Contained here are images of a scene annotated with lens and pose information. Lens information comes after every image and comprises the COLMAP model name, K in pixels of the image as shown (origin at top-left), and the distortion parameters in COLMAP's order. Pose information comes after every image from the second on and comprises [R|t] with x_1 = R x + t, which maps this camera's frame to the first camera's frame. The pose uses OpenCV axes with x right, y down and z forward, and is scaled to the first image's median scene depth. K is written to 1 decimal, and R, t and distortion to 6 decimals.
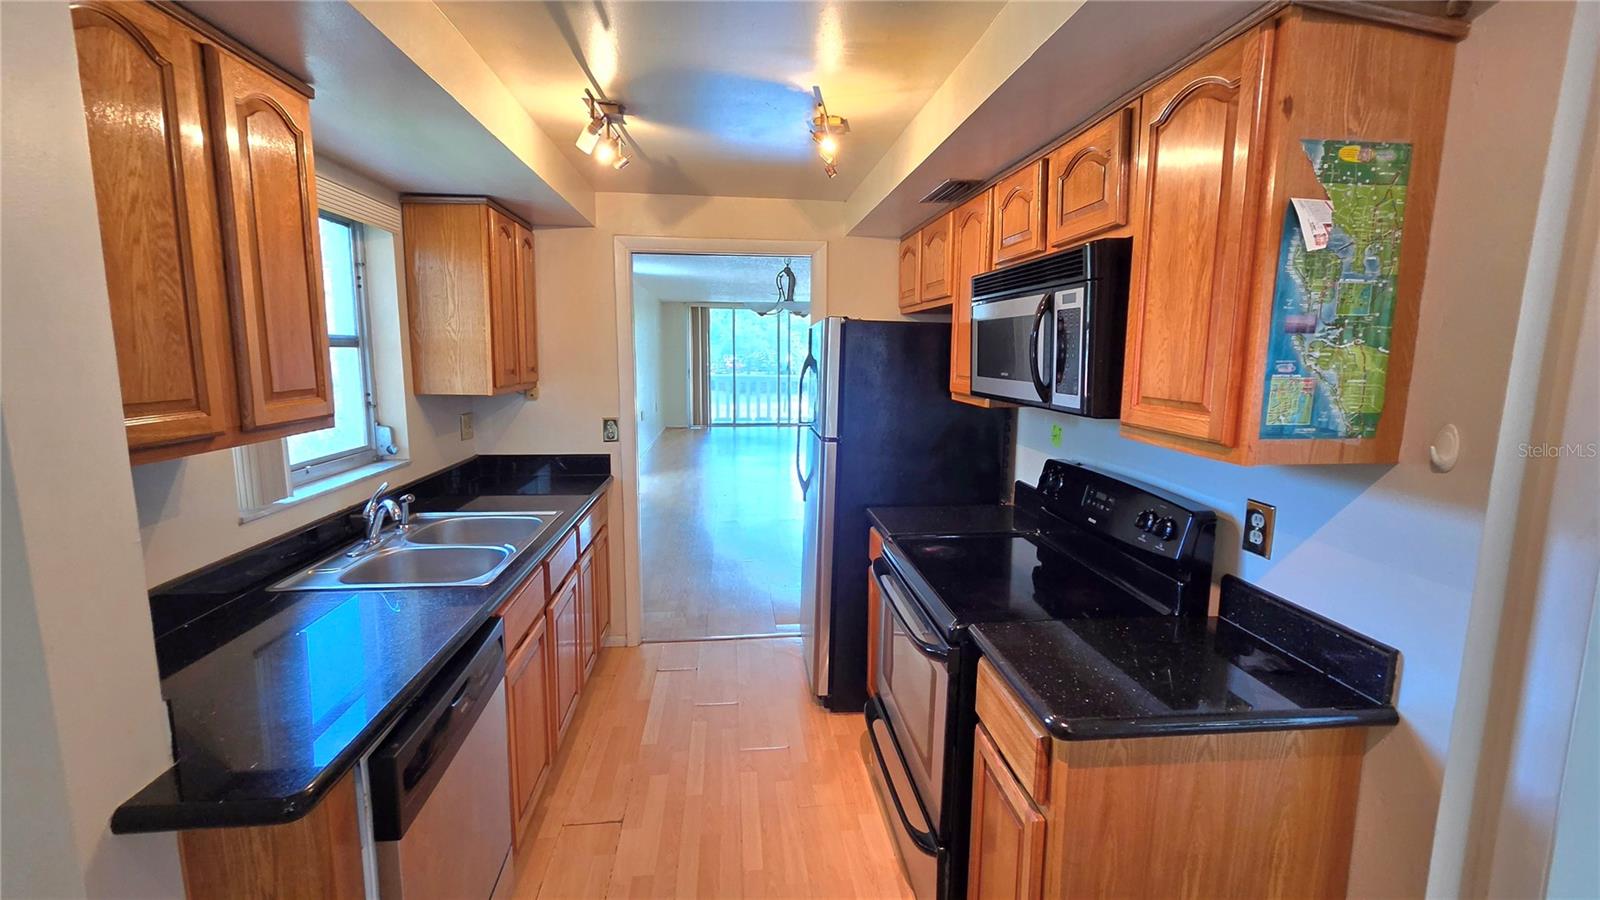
lens RADIAL K [[664.2, 0, 794.3], [0, 664.2, 441.3], [0, 0, 1]] dist [0.002366, -0.000299]
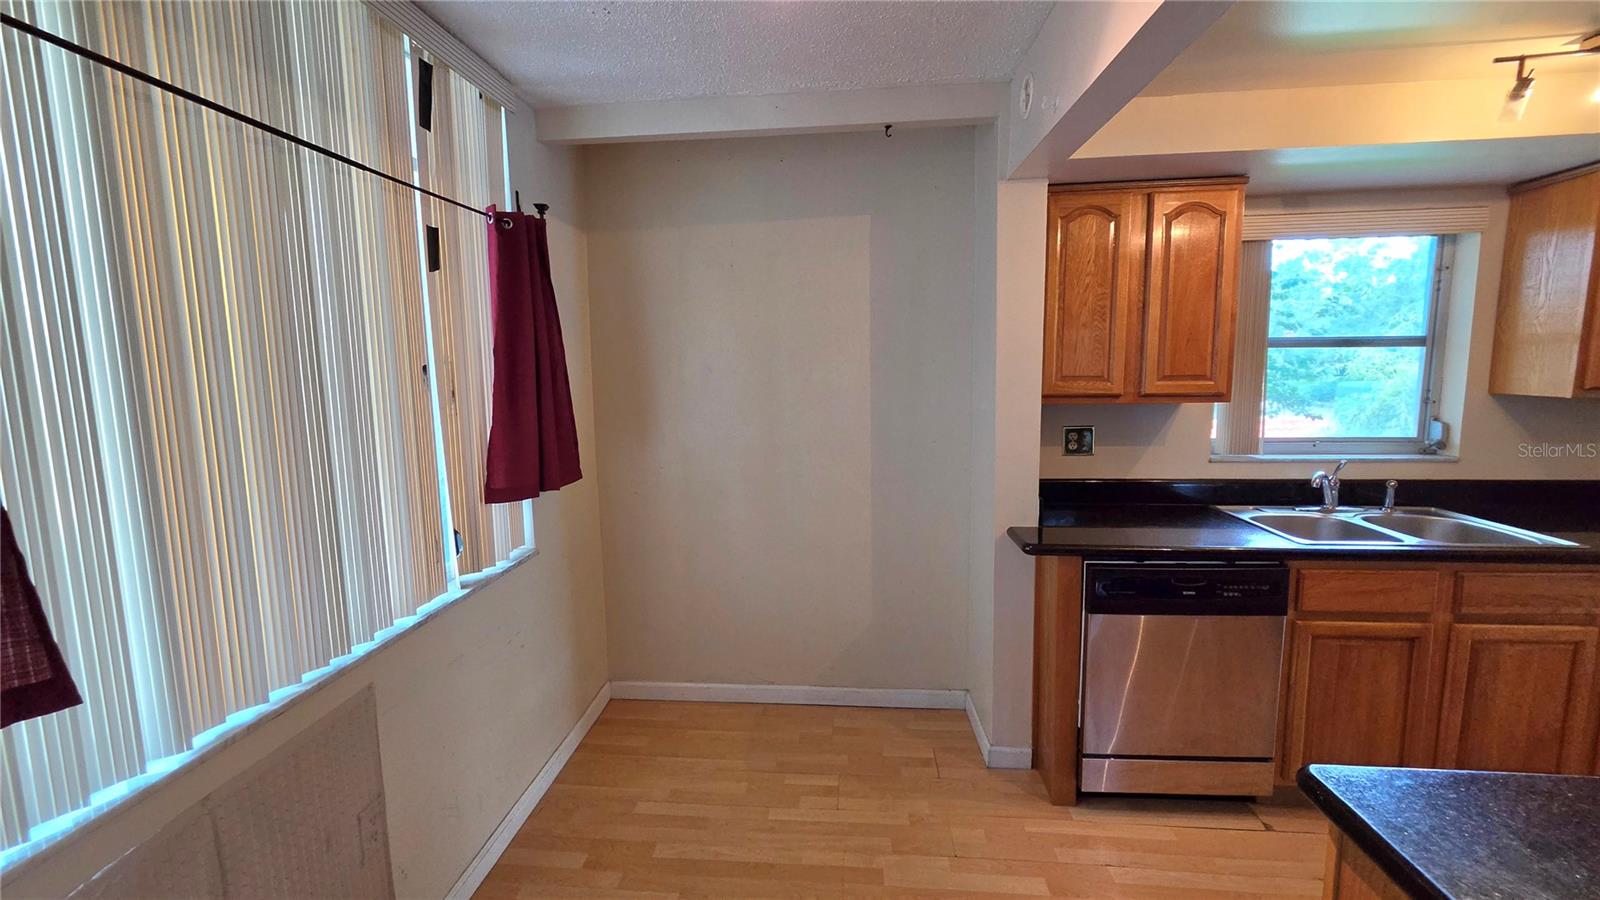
lens RADIAL K [[664.2, 0, 794.3], [0, 664.2, 441.3], [0, 0, 1]] dist [0.002366, -0.000299]
pose [[-0.176236, 0.098297, -0.979428, 0.831072], [-0.118063, 0.985708, 0.120171, 0.001994], [0.977242, 0.136812, -0.162112, 0.270393]]
